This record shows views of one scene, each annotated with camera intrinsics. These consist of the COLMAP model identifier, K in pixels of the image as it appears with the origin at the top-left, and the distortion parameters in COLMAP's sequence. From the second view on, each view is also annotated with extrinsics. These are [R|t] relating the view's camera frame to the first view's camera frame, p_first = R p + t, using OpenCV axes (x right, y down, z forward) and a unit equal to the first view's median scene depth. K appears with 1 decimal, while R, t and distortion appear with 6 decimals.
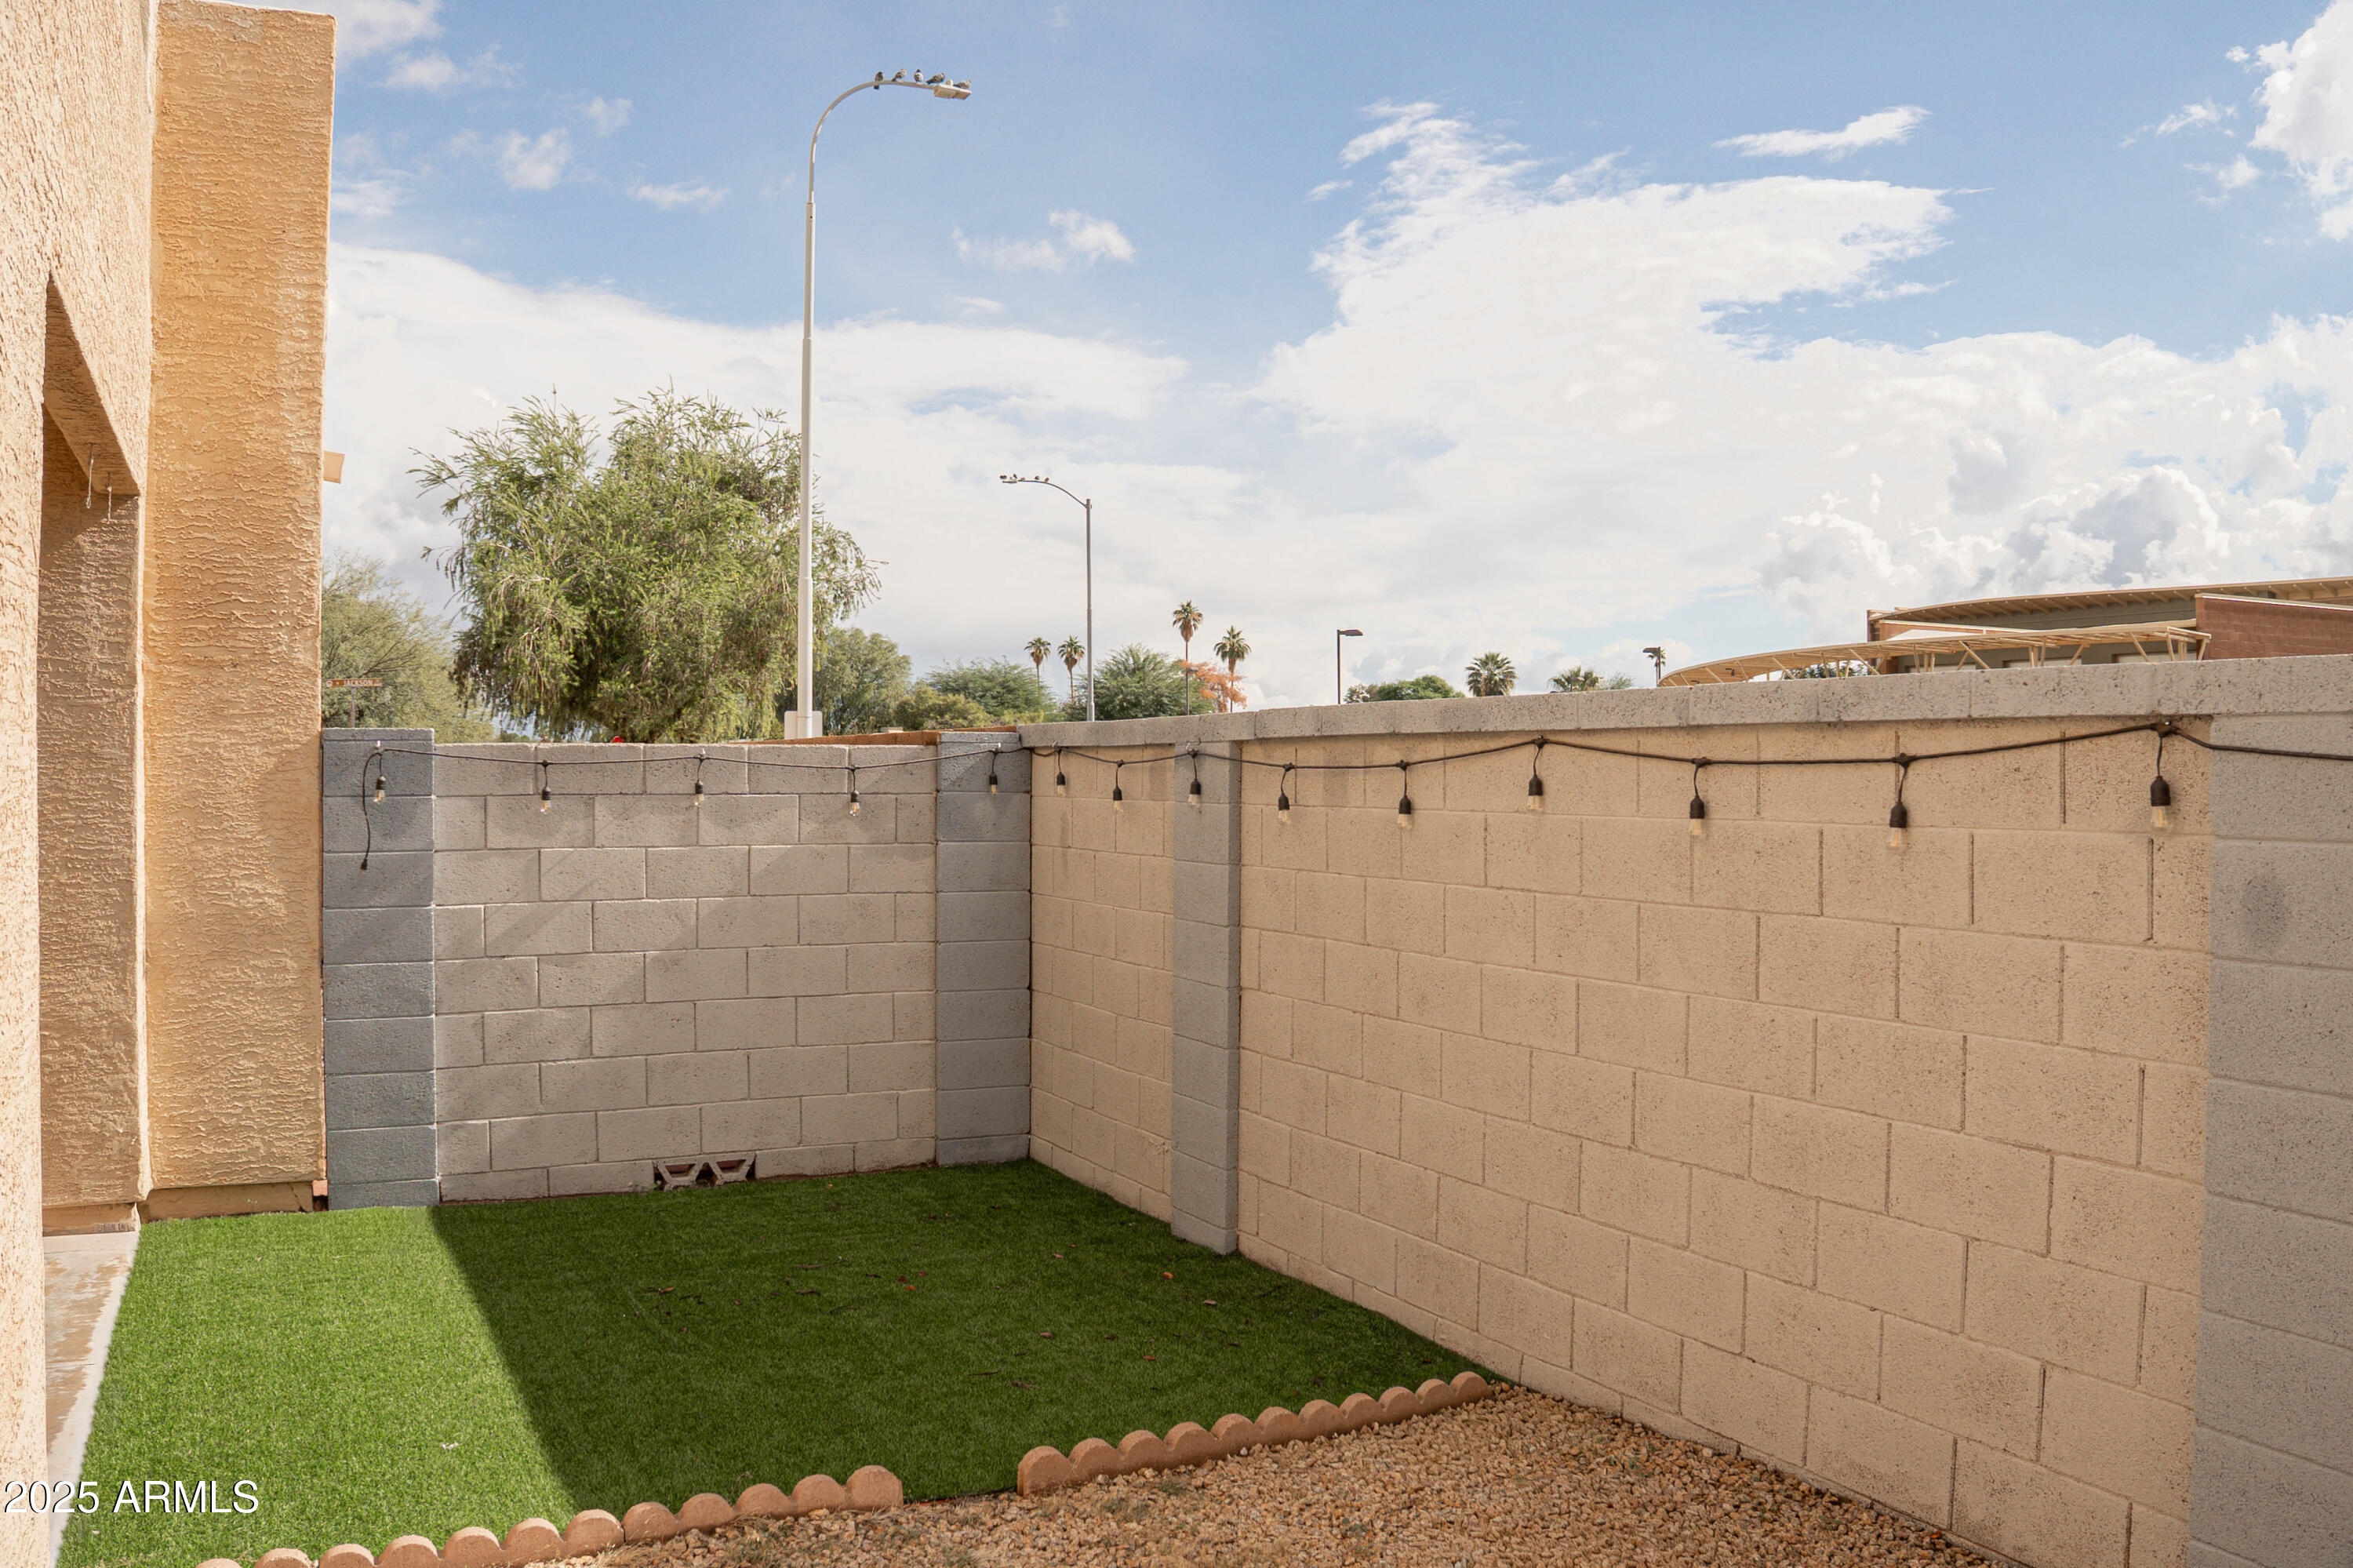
lens RADIAL K [[1903.8, 0, 1170.9], [0, 1903.8, 772.3], [0, 0, 1]] dist [-0.211943, 0.130749]
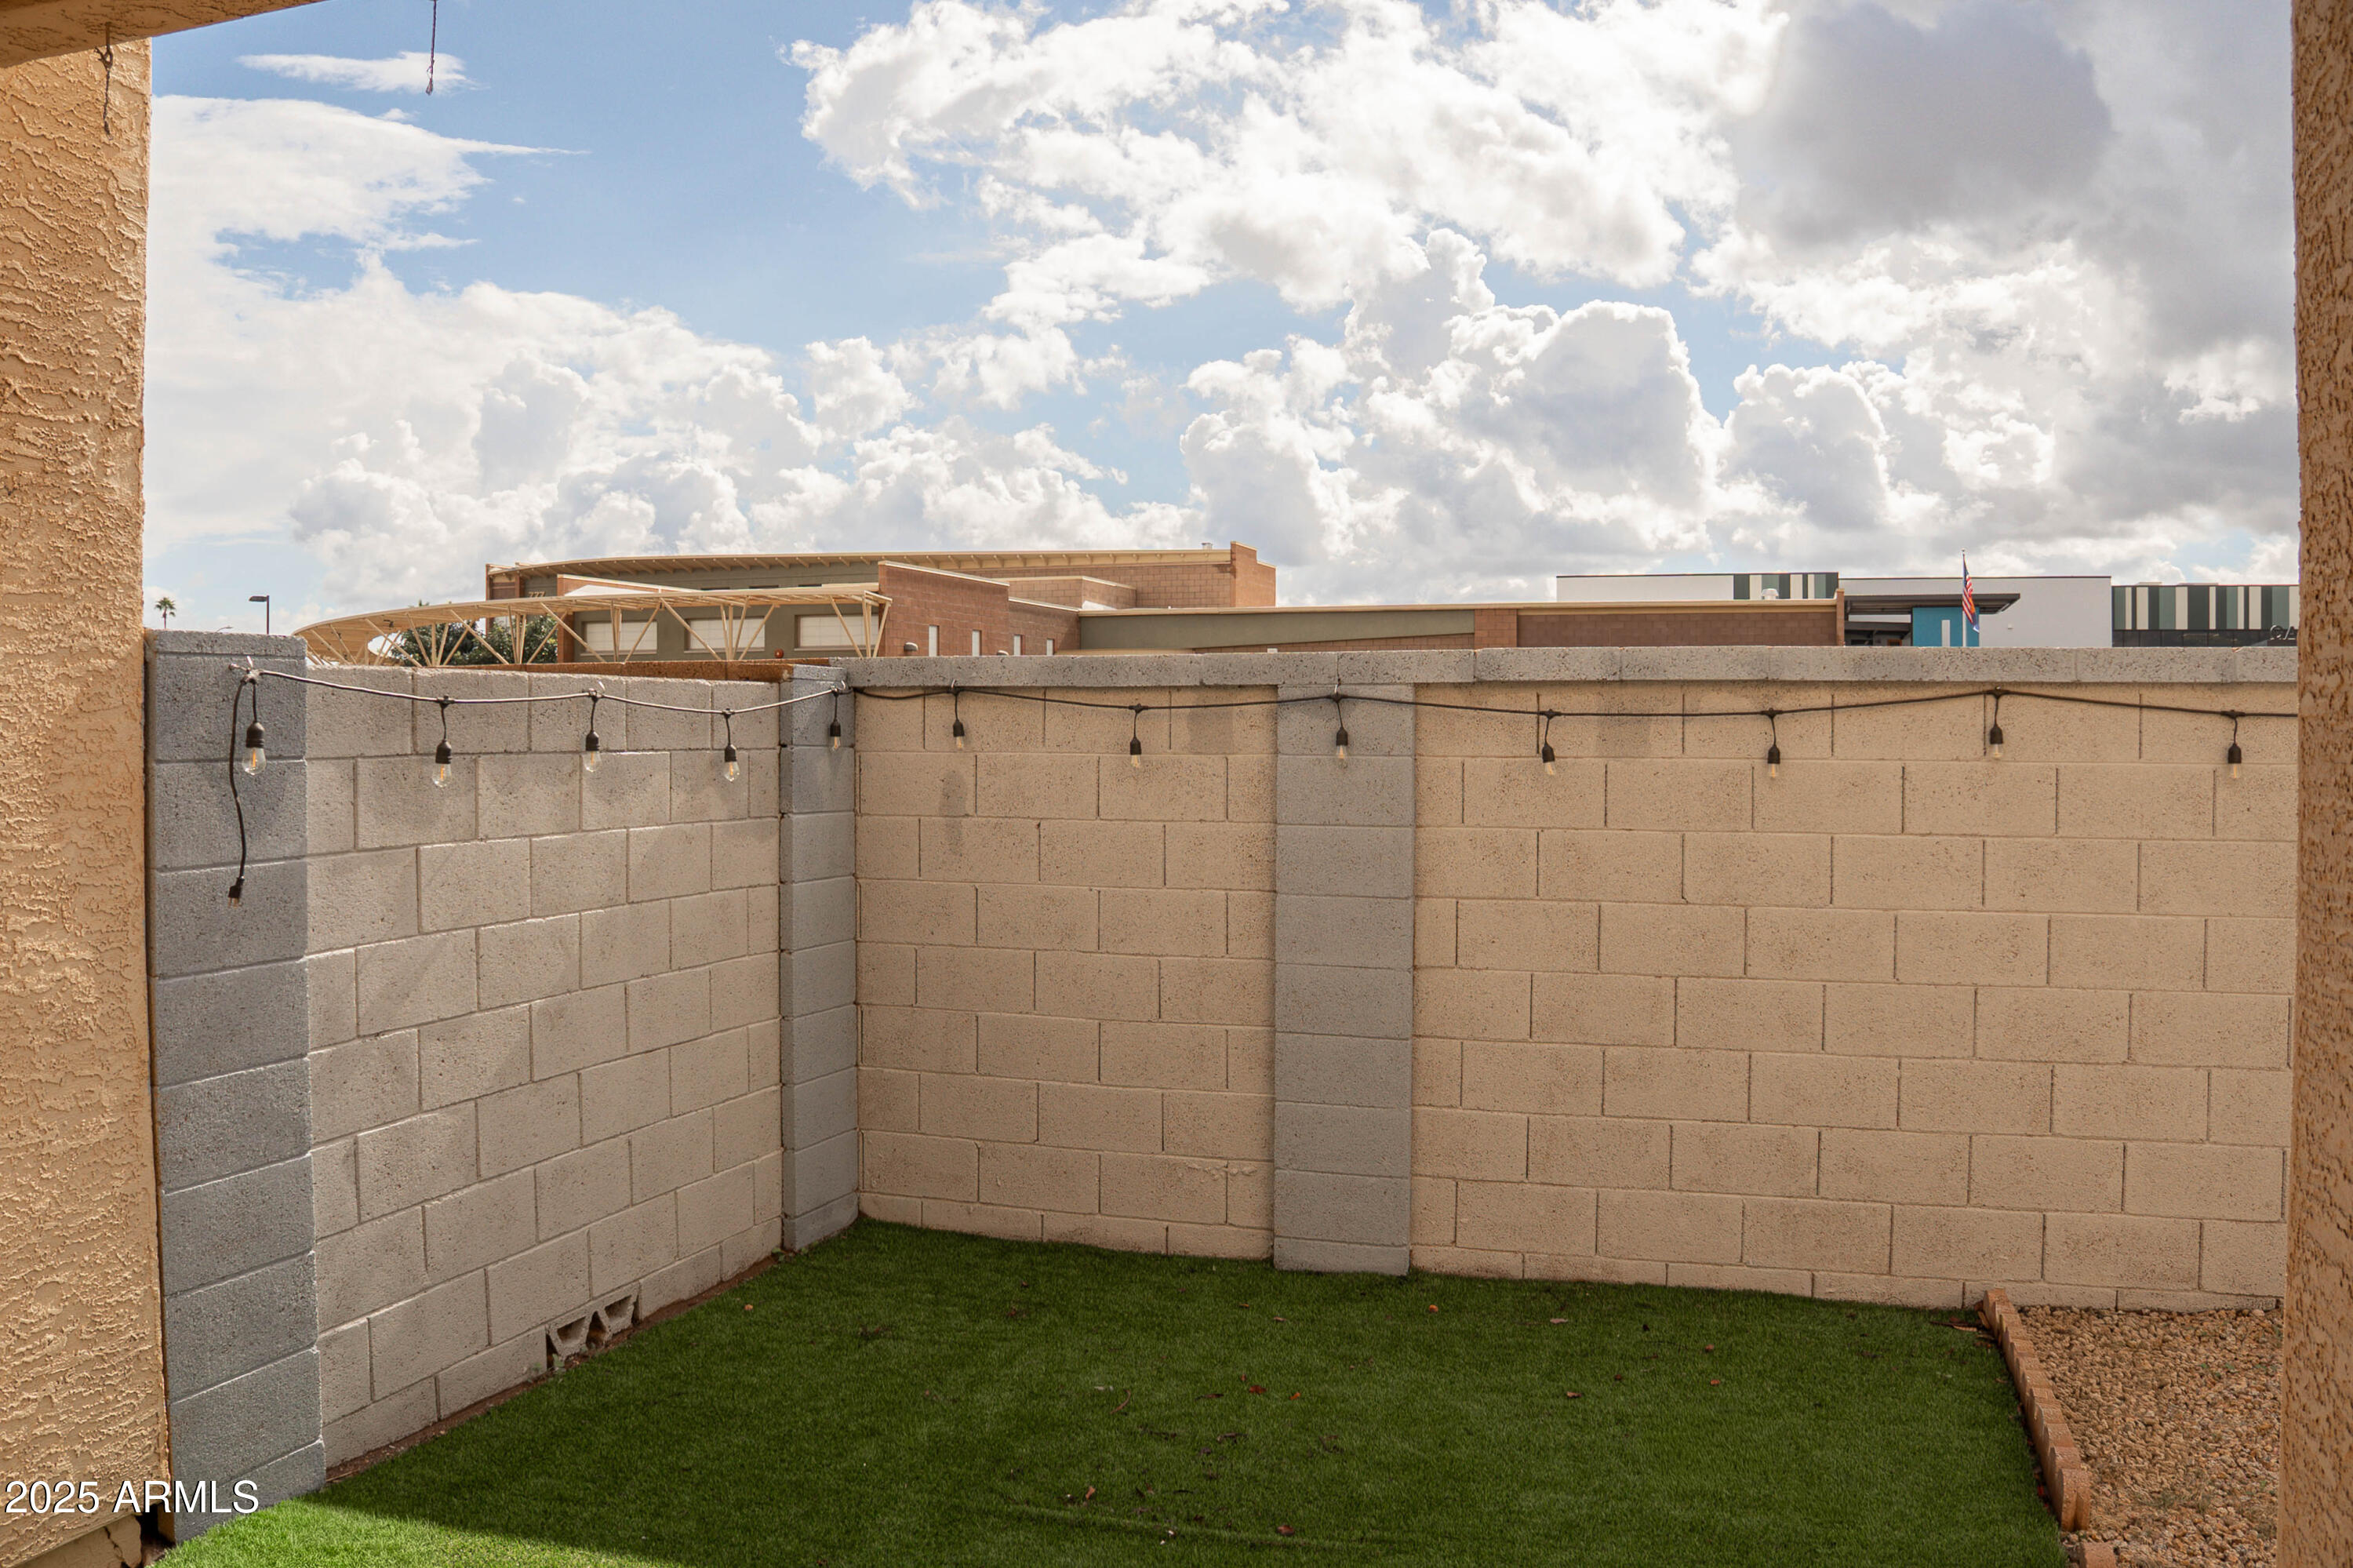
lens RADIAL K [[1903.8, 0, 1170.9], [0, 1903.8, 772.3], [0, 0, 1]] dist [-0.211943, 0.130749]
pose [[0.709132, -0.014862, 0.704920, -0.627300], [-0.001671, 0.999740, 0.022758, 0.004164], [-0.705074, -0.017317, 0.708922, 0.446305]]
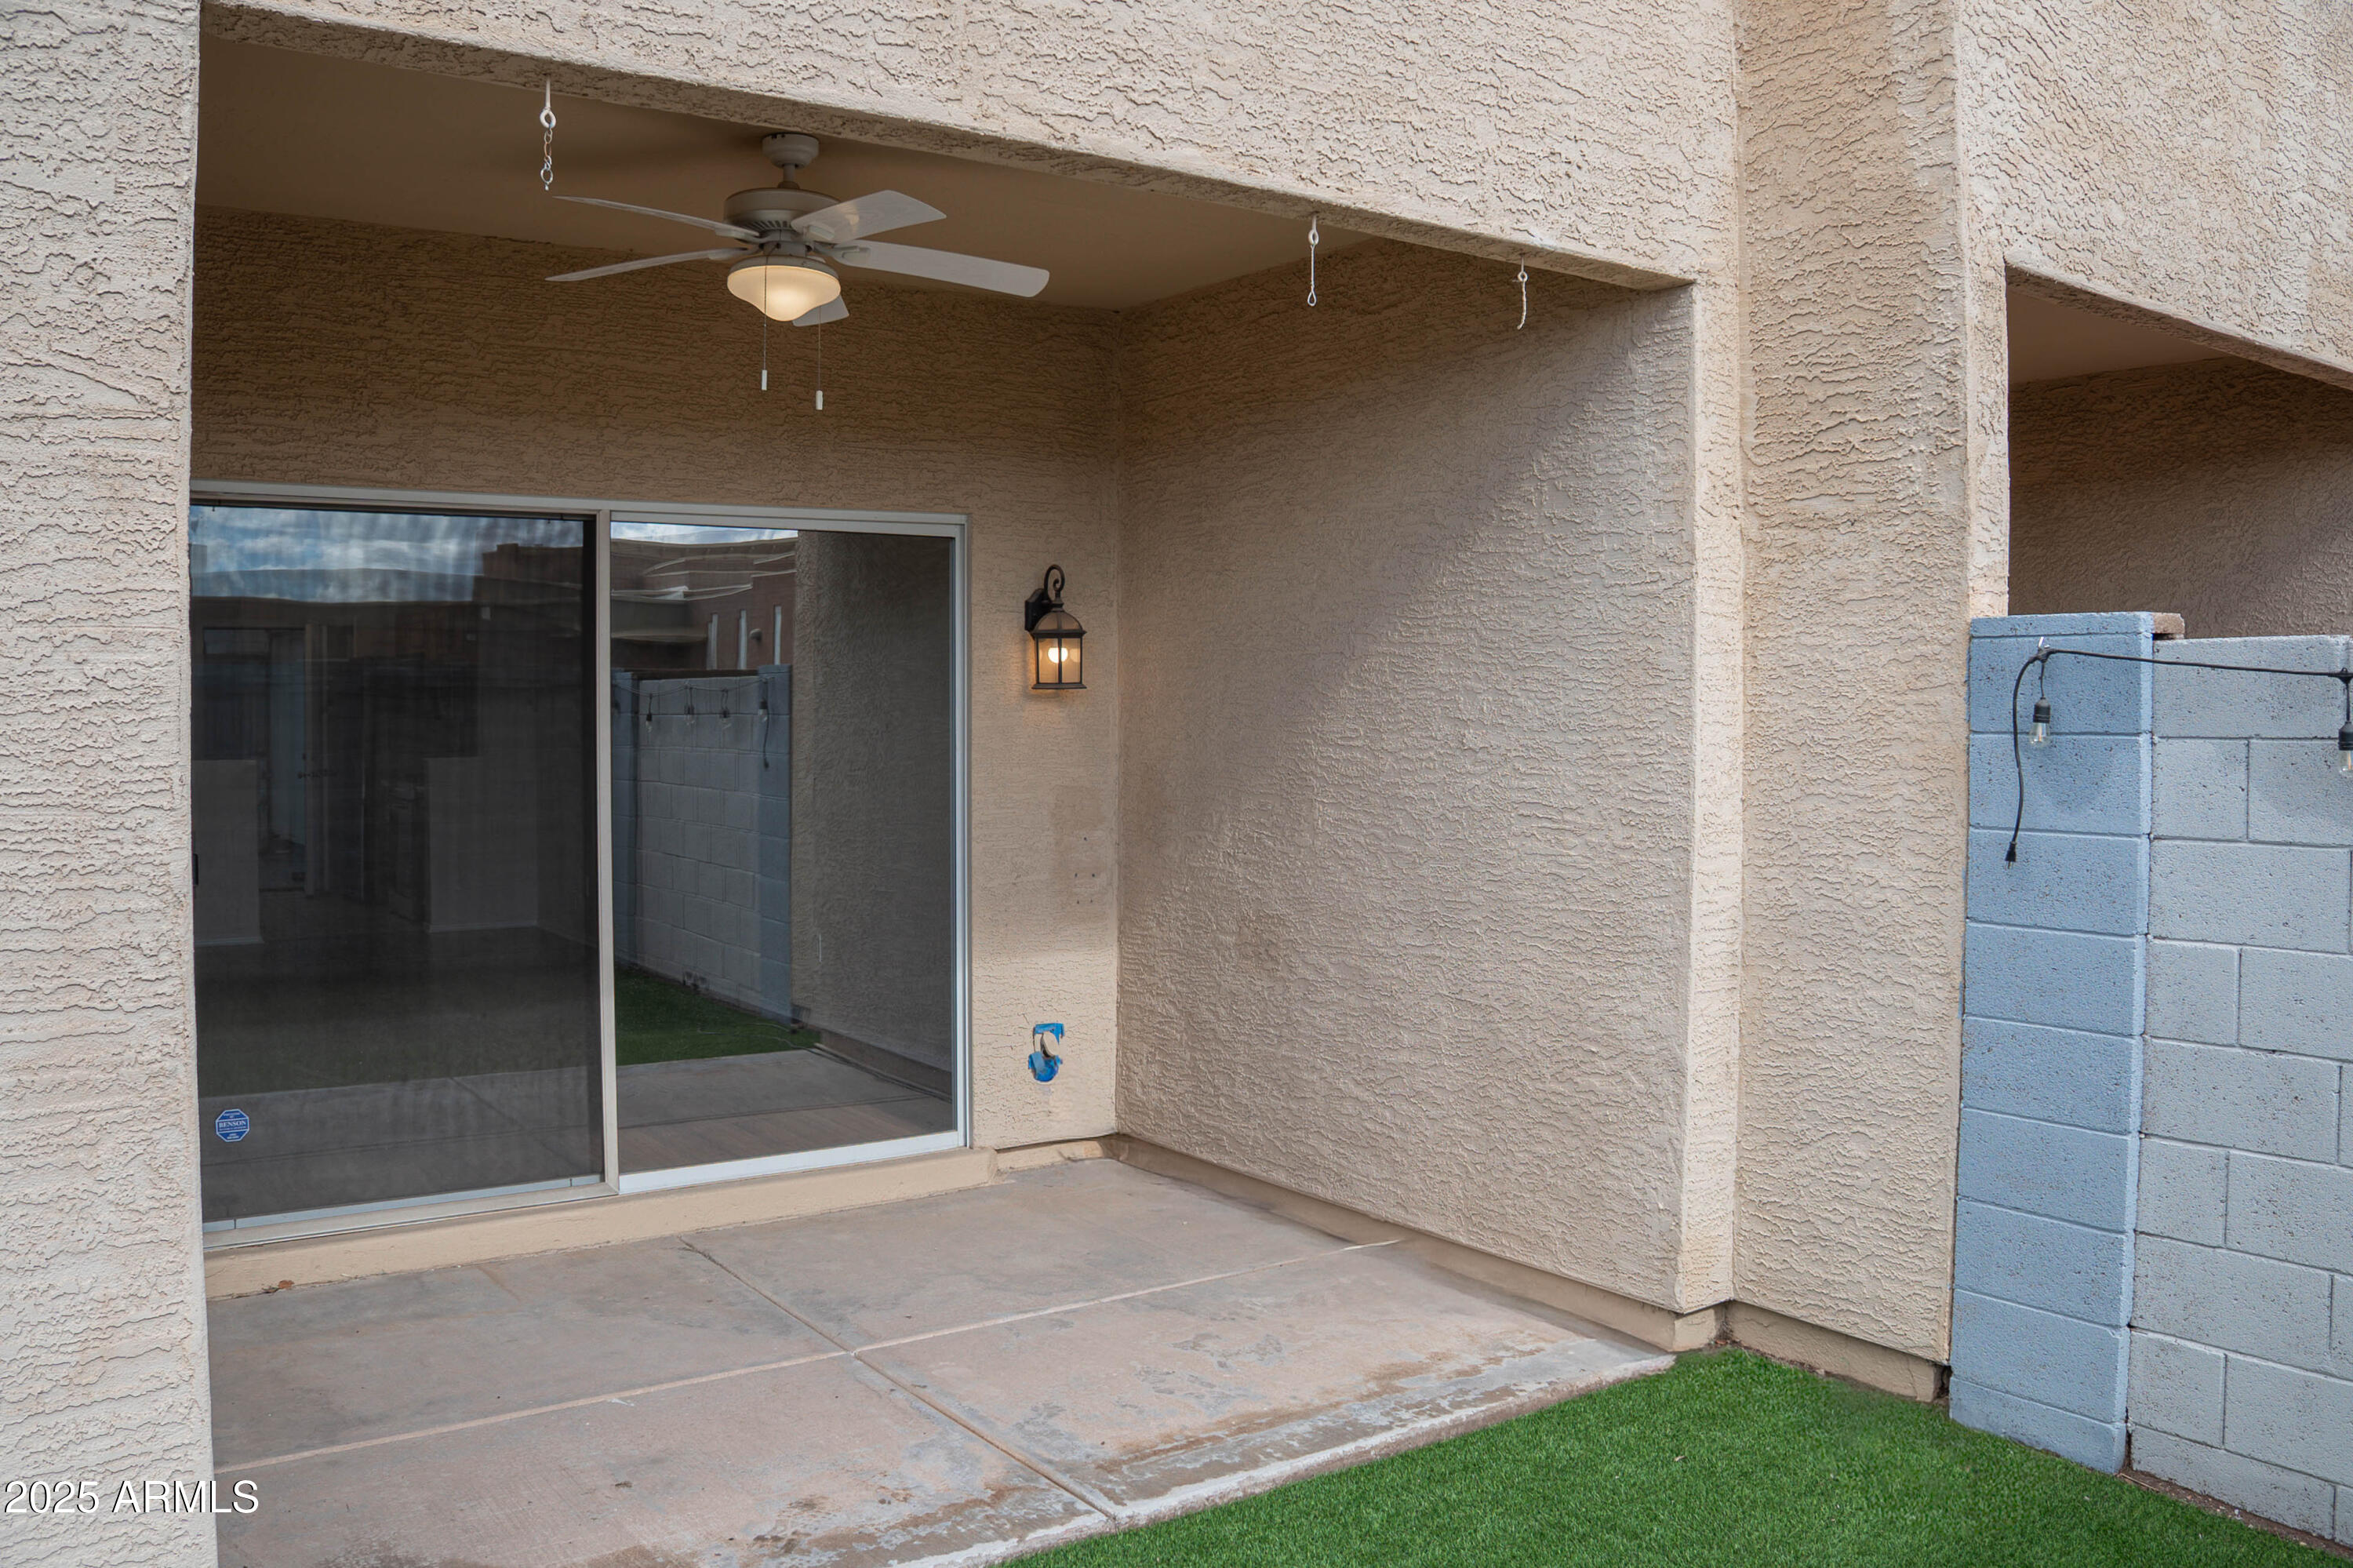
lens RADIAL K [[1903.8, 0, 1170.9], [0, 1903.8, 772.3], [0, 0, 1]] dist [-0.211943, 0.130749]
pose [[0.149772, 0.041026, -0.987869, 0.088458], [-0.004319, 0.999156, 0.040840, 0.002998], [0.988711, -0.001850, 0.149823, 0.663940]]
